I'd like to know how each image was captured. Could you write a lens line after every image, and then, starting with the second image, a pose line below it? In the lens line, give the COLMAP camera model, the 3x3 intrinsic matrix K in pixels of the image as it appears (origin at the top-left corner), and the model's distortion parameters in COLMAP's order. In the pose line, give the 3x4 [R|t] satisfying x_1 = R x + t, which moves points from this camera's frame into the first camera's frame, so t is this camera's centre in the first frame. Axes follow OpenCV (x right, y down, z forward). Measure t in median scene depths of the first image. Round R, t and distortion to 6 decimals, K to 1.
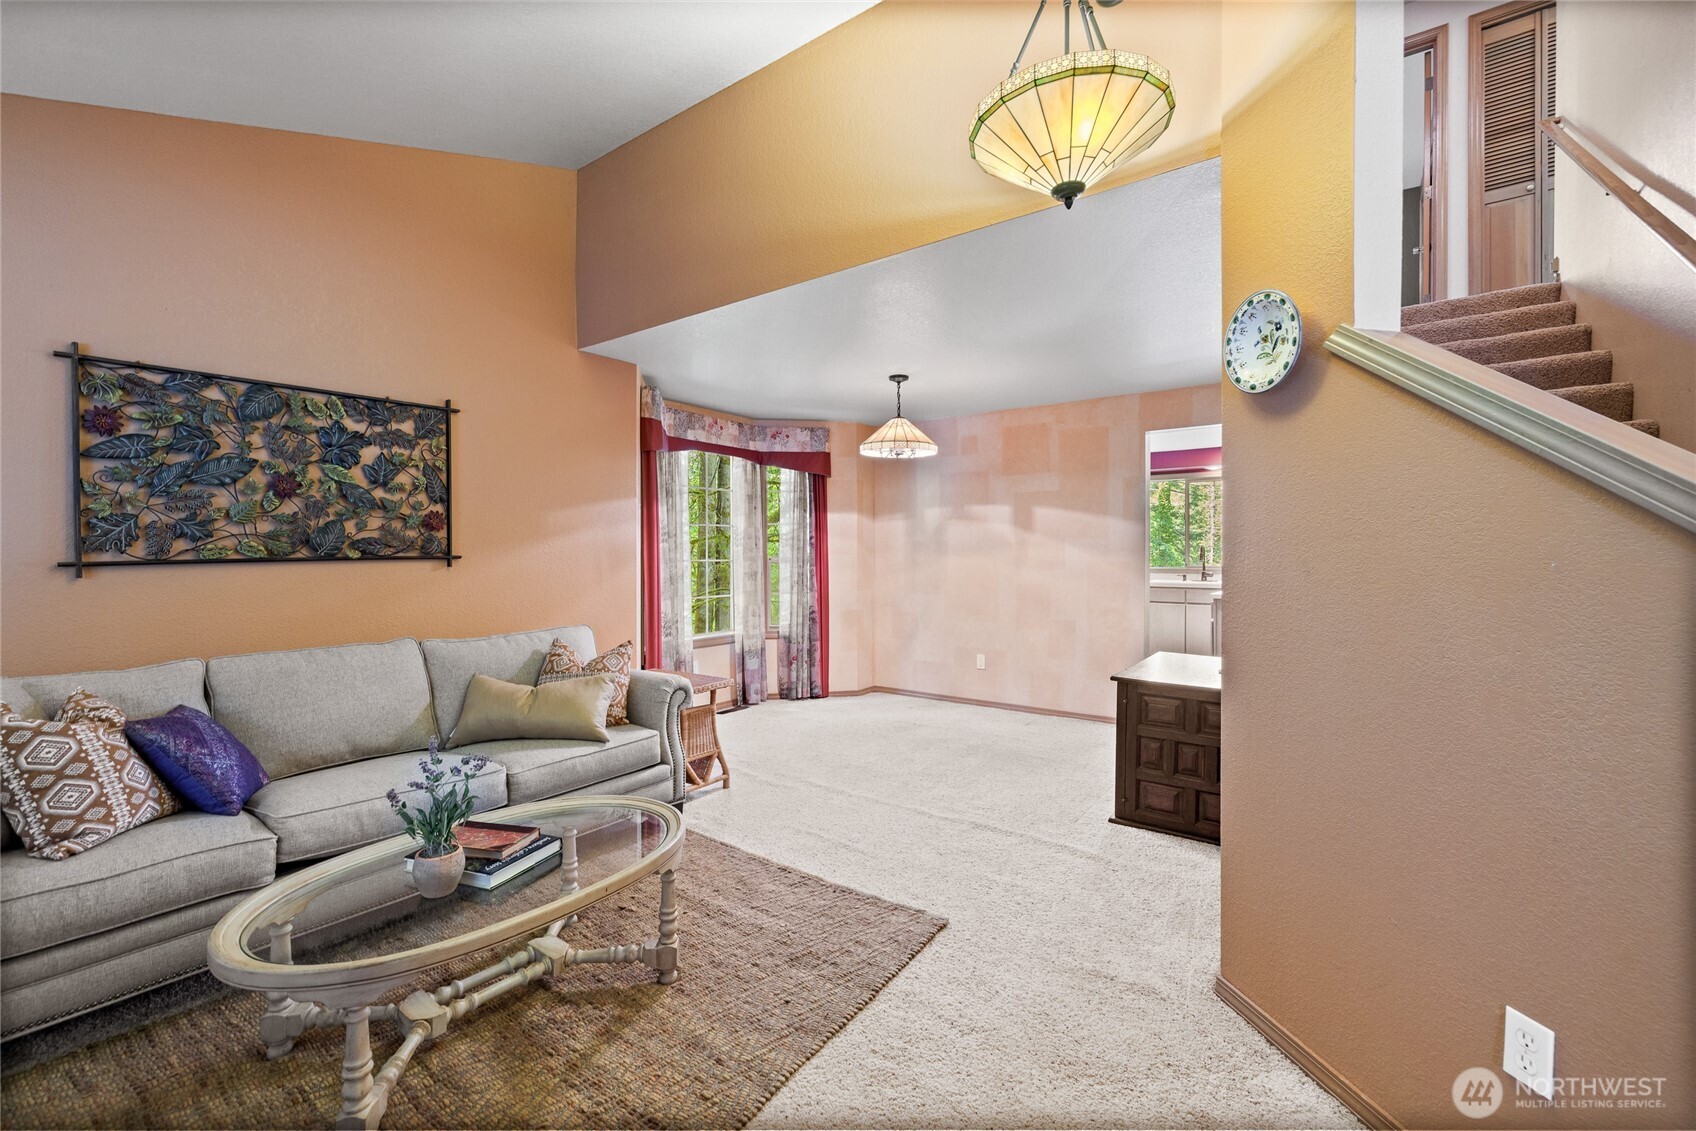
lens RADIAL K [[696.0, 0, 848.8], [0, 696.0, 556.0], [0, 0, 1]] dist [-0.001745, -0.000224]
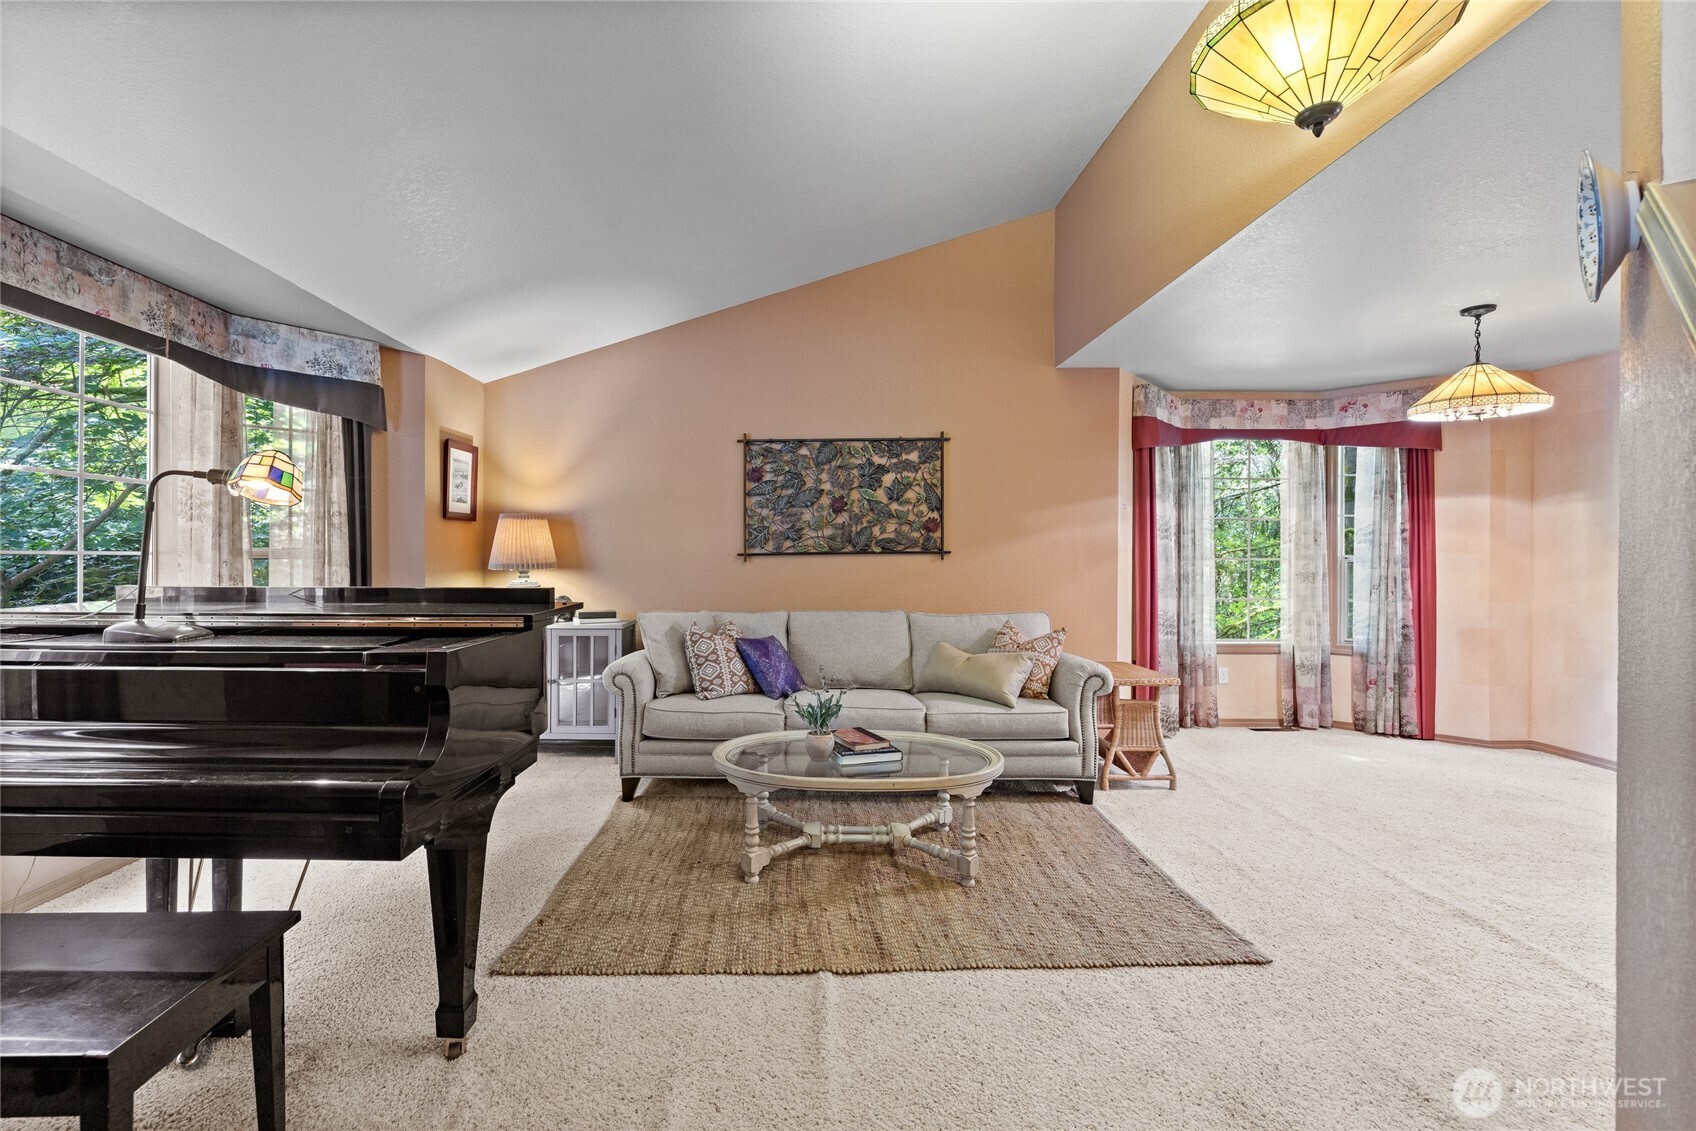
lens RADIAL K [[722.3, 0, 835.3], [0, 722.3, 558.4], [0, 0, 1]] dist [-0.000329, -0.000103]
pose [[0.624724, 0.007782, -0.780807, 0.374935], [-0.005720, 0.999969, 0.005390, 0.007587], [0.780825, 0.001099, 0.624749, -0.002761]]
